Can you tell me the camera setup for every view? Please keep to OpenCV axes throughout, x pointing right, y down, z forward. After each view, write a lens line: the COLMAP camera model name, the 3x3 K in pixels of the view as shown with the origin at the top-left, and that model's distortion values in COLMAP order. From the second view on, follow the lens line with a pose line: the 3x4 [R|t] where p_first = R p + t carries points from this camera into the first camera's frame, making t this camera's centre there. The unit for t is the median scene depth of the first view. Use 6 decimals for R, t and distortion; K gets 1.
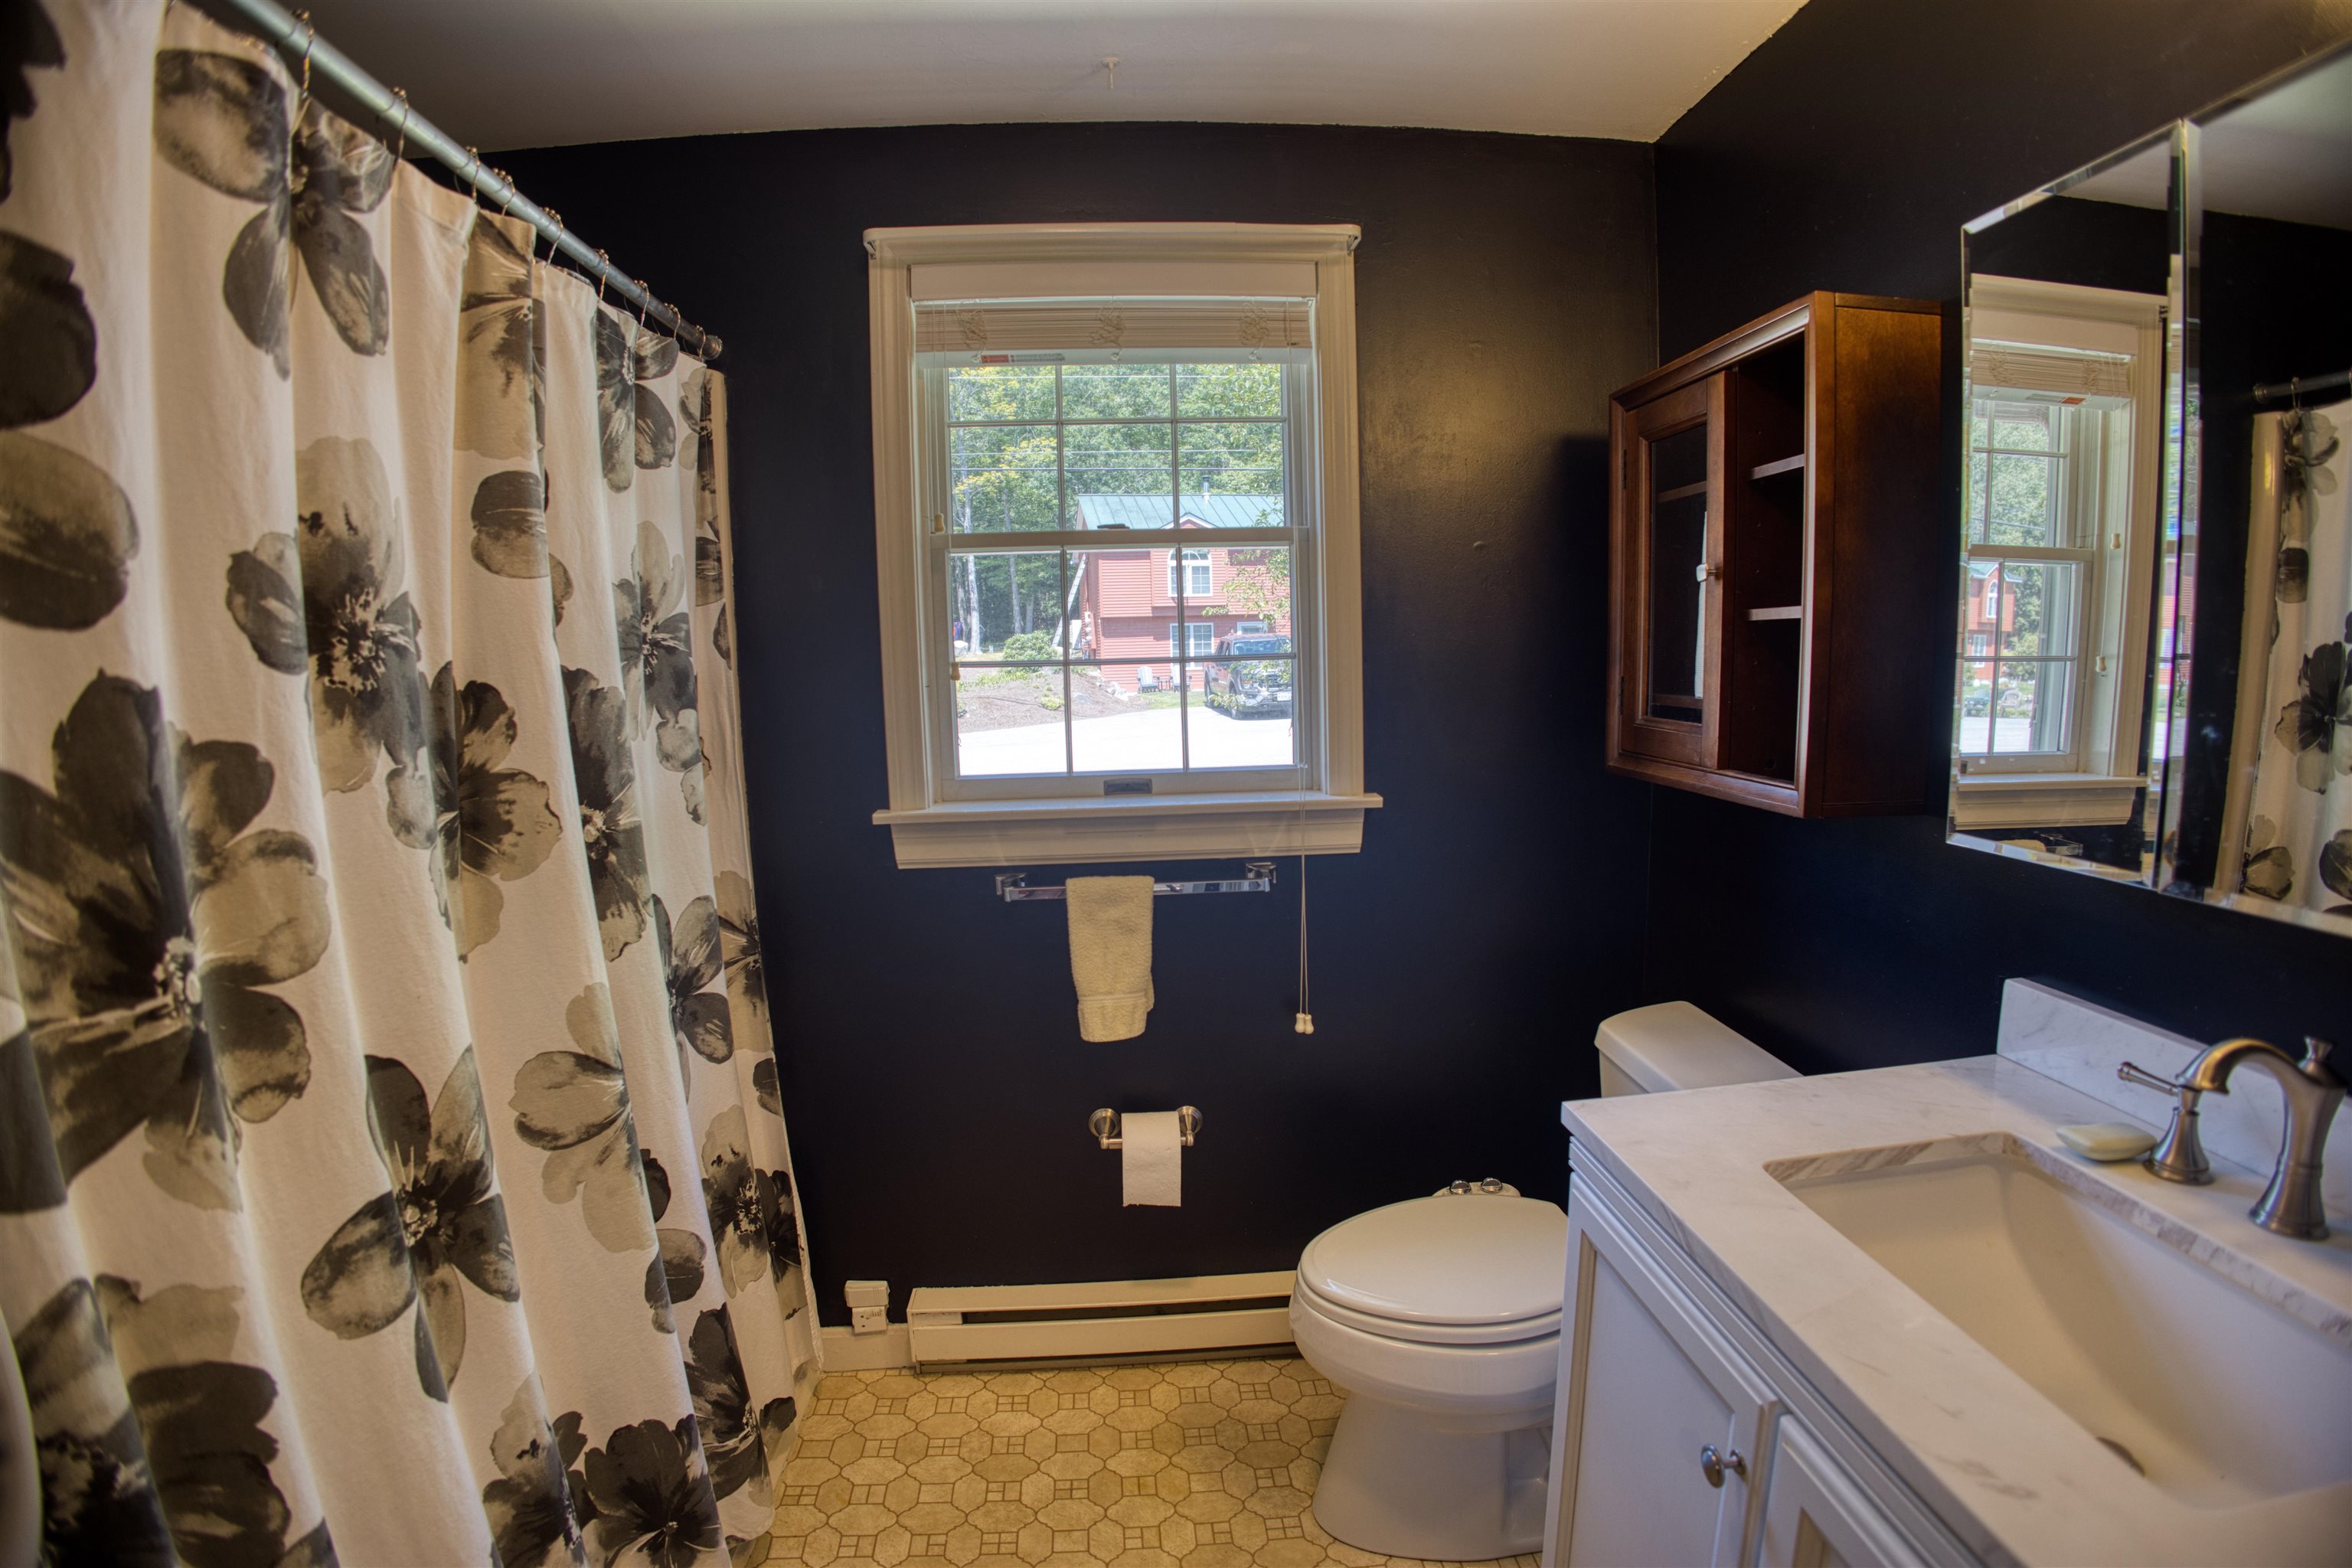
lens RADIAL K [[1085.5, 0, 1180.8], [0, 1085.5, 778.9], [0, 0, 1]] dist [-0.162657, 0.048589]
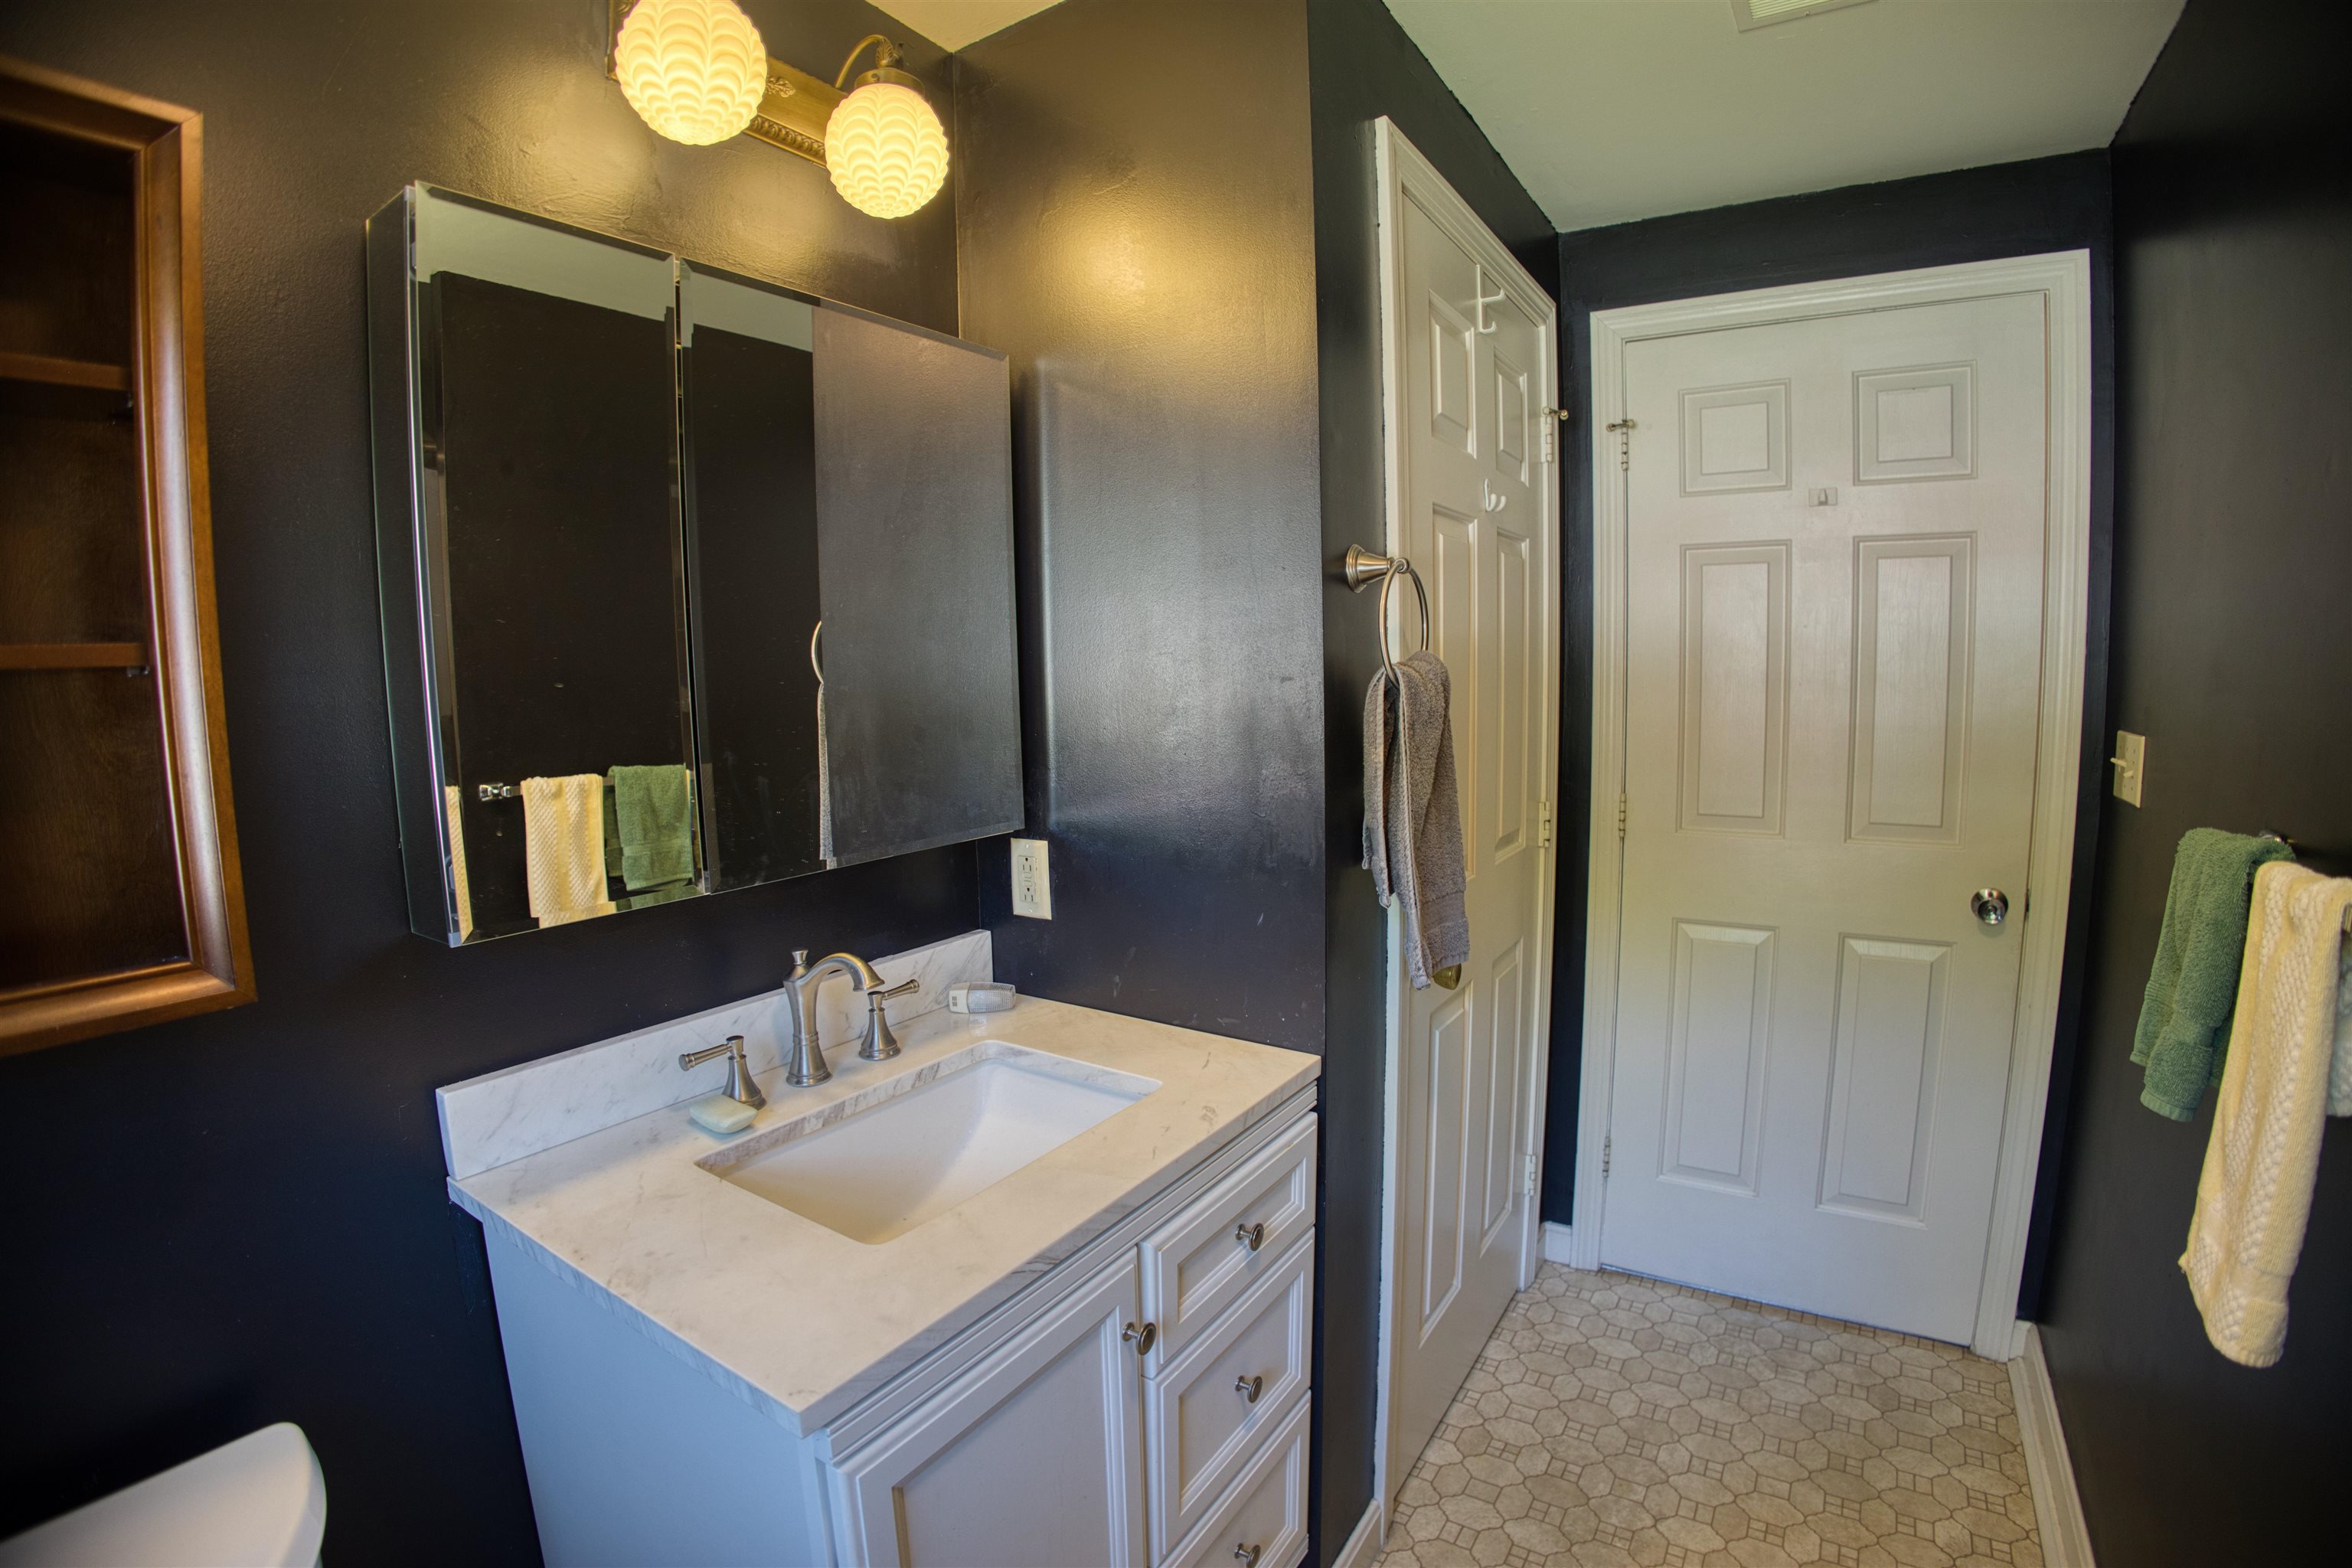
lens RADIAL K [[1078.1, 0, 1184.0], [0, 1078.1, 784.9], [0, 0, 1]] dist [-0.144455, 0.032427]
pose [[-0.799021, -0.026996, 0.600696, -0.118737], [0.108058, 0.976282, 0.187610, -0.099291], [-0.591513, 0.214814, -0.777153, 0.819129]]
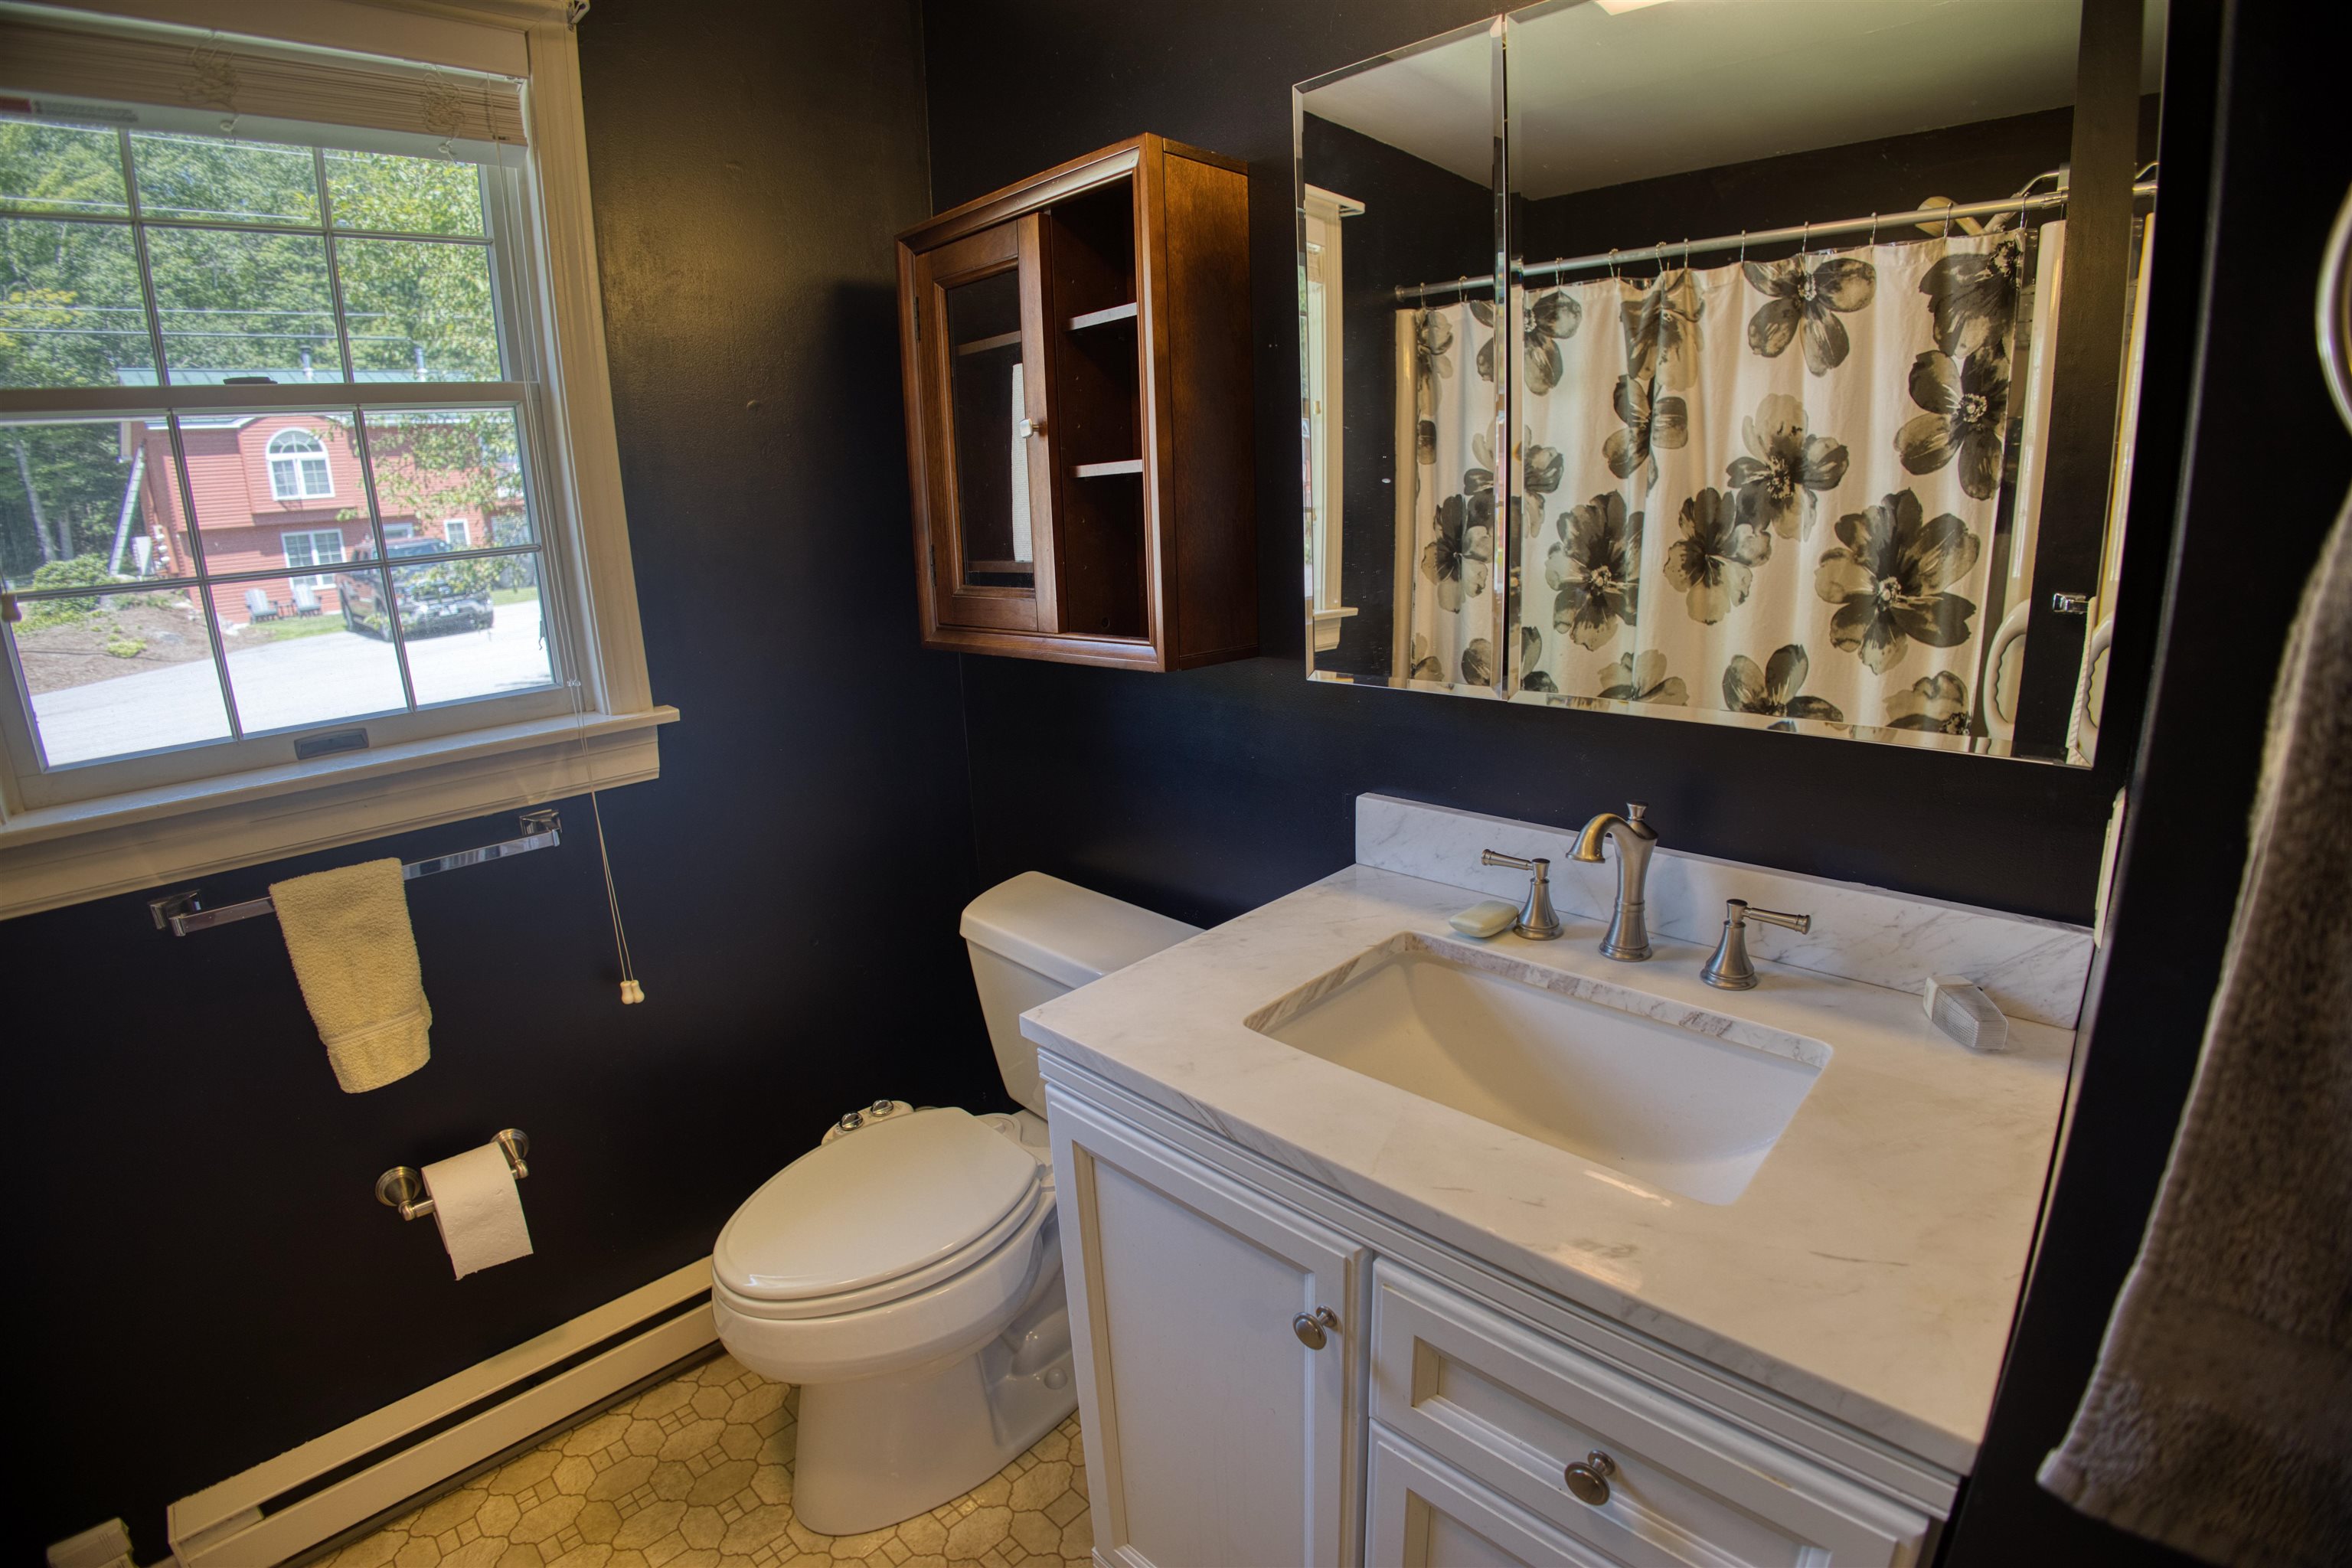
lens RADIAL K [[1078.1, 0, 1184.0], [0, 1078.1, 784.9], [0, 0, 1]] dist [-0.144455, 0.032427]
pose [[0.743929, -0.173195, 0.645425, -0.062107], [0.099449, 0.983769, 0.149361, -0.007583], [-0.660818, -0.046927, 0.749078, 0.145269]]
